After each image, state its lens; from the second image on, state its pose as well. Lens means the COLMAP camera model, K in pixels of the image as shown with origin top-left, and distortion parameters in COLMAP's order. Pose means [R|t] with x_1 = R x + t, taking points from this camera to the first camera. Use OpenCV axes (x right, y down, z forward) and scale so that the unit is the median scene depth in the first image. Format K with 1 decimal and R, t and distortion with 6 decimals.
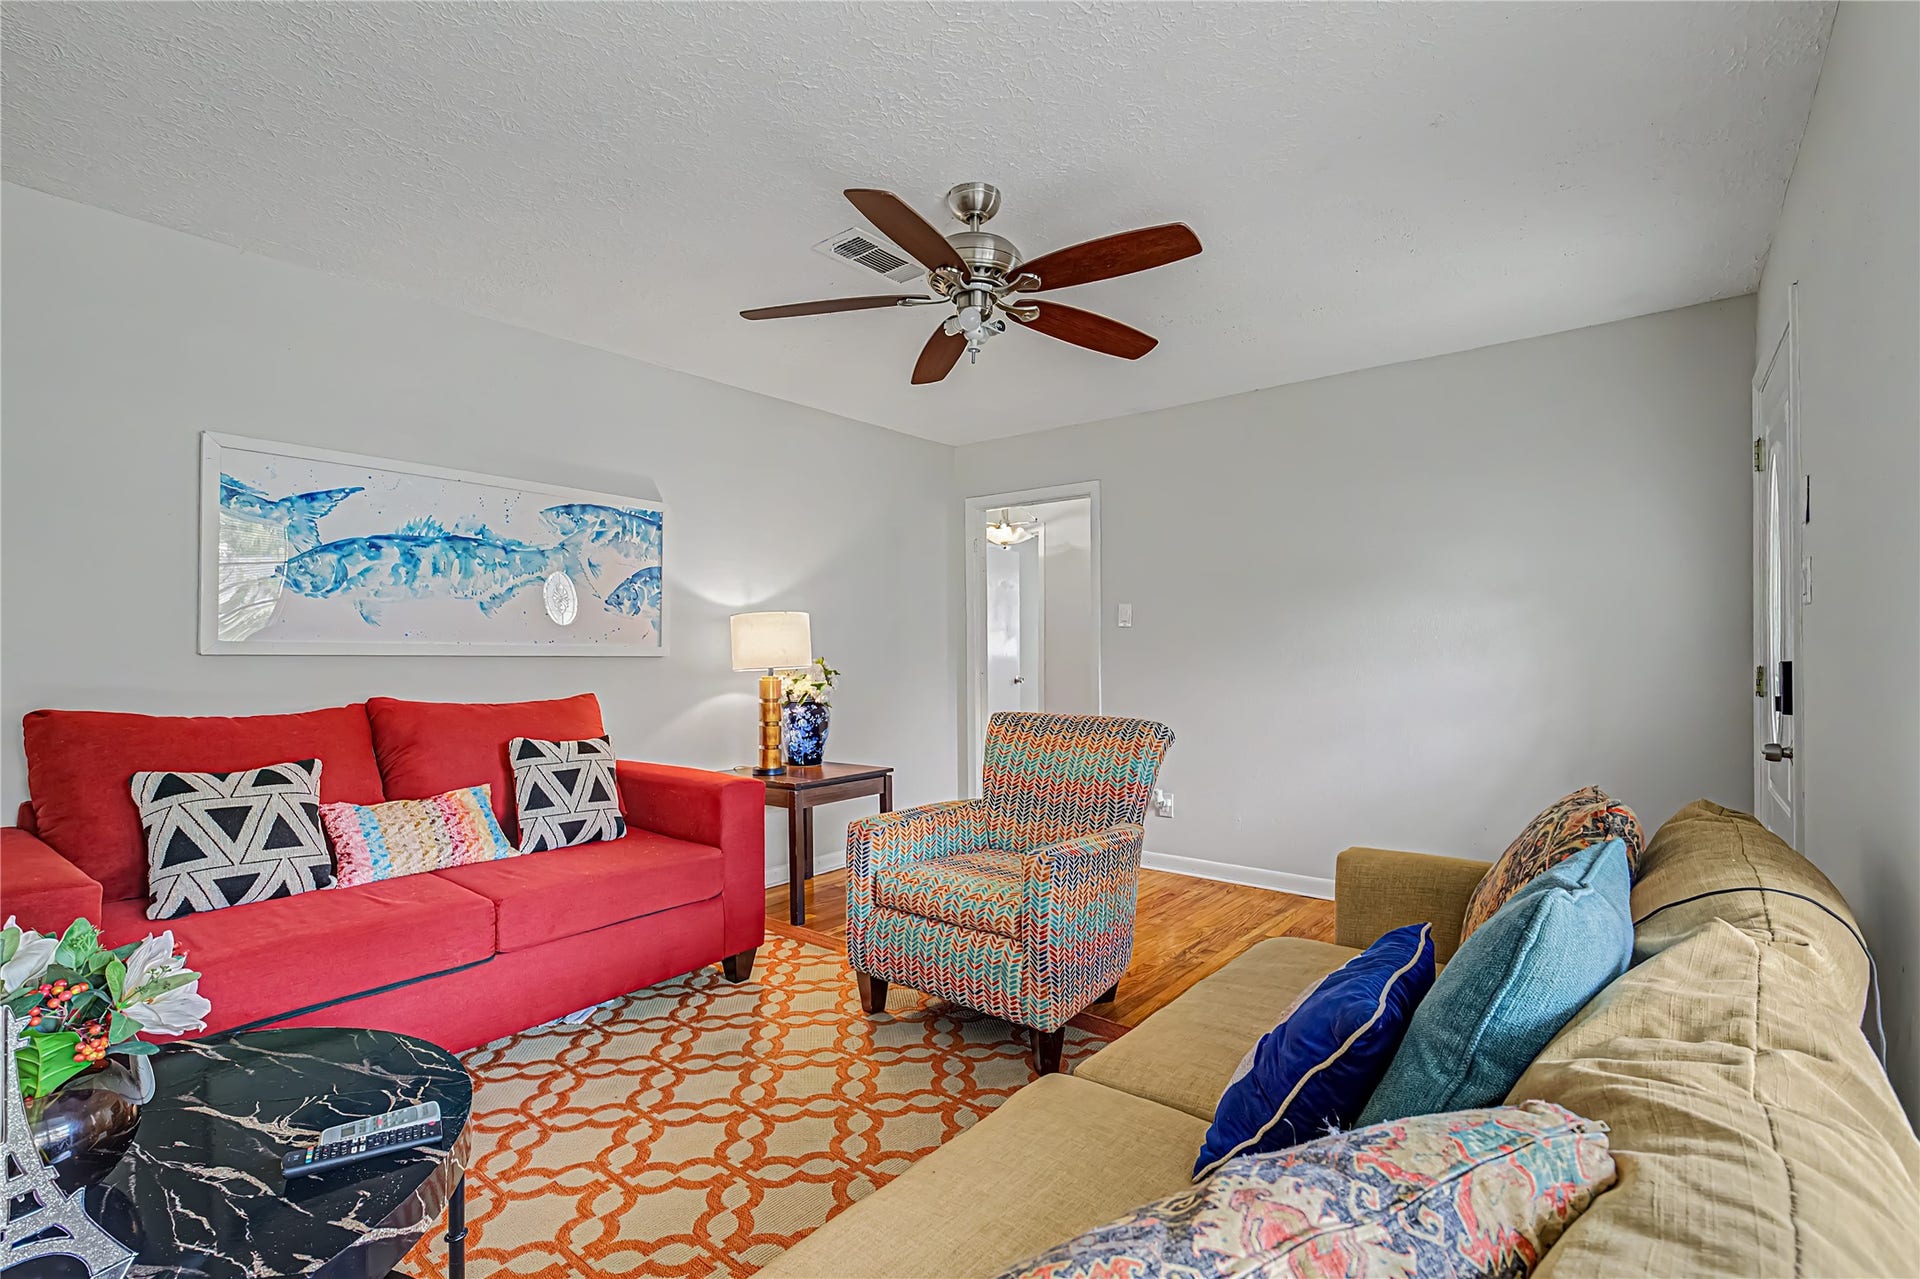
lens RADIAL K [[874.6, 0, 970.6], [0, 874.6, 639.0], [0, 0, 1]] dist [-0.010060, 0.000190]
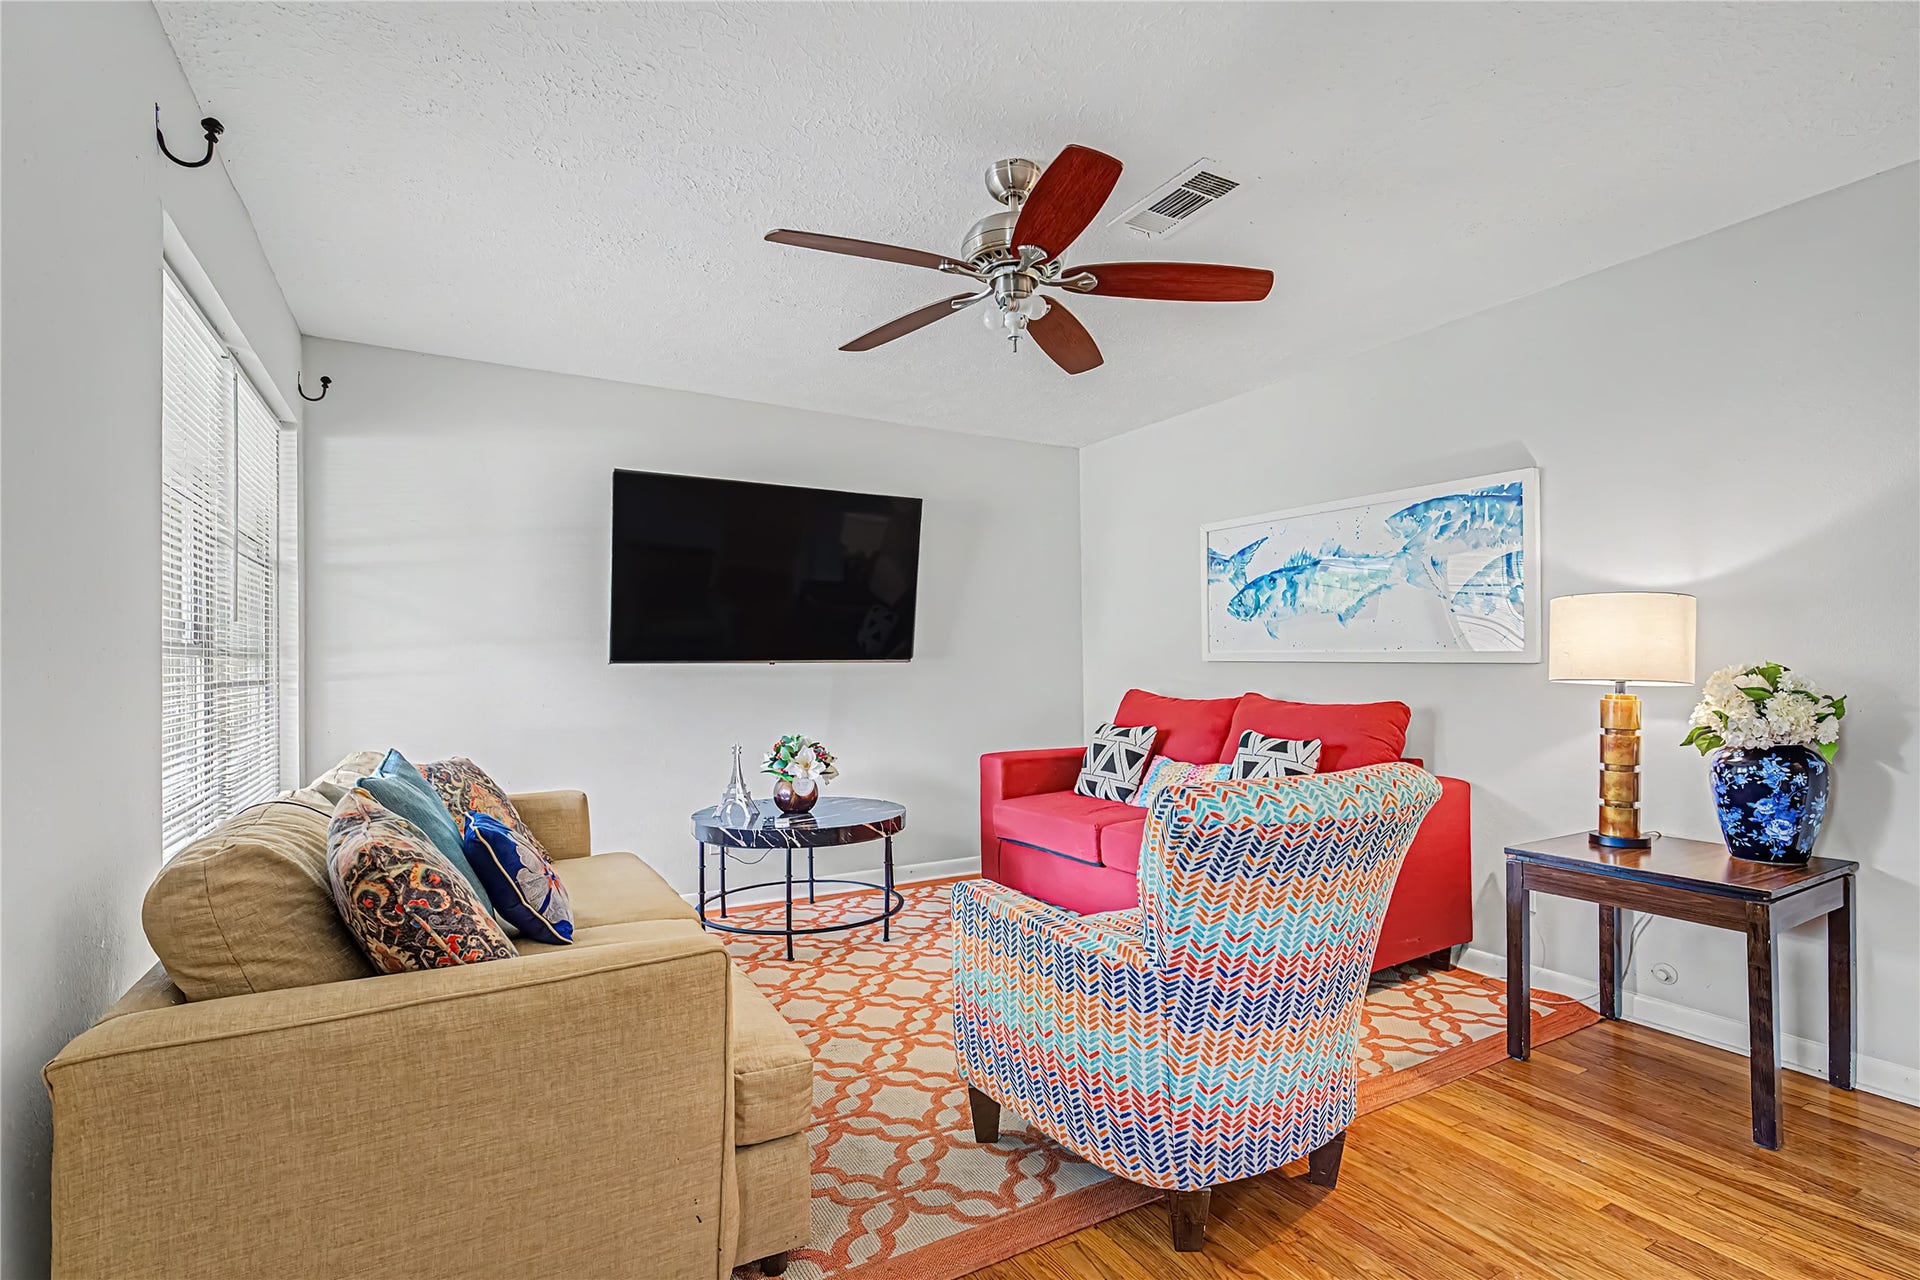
lens RADIAL K [[874.6, 0, 970.6], [0, 874.6, 639.5], [0, 0, 1]] dist [-0.010060, 0.000190]
pose [[-0.354887, -0.021302, -0.934666, 0.692761], [0.019415, 0.999357, -0.030148, 0.015907], [0.934707, -0.028846, -0.354245, 0.992913]]
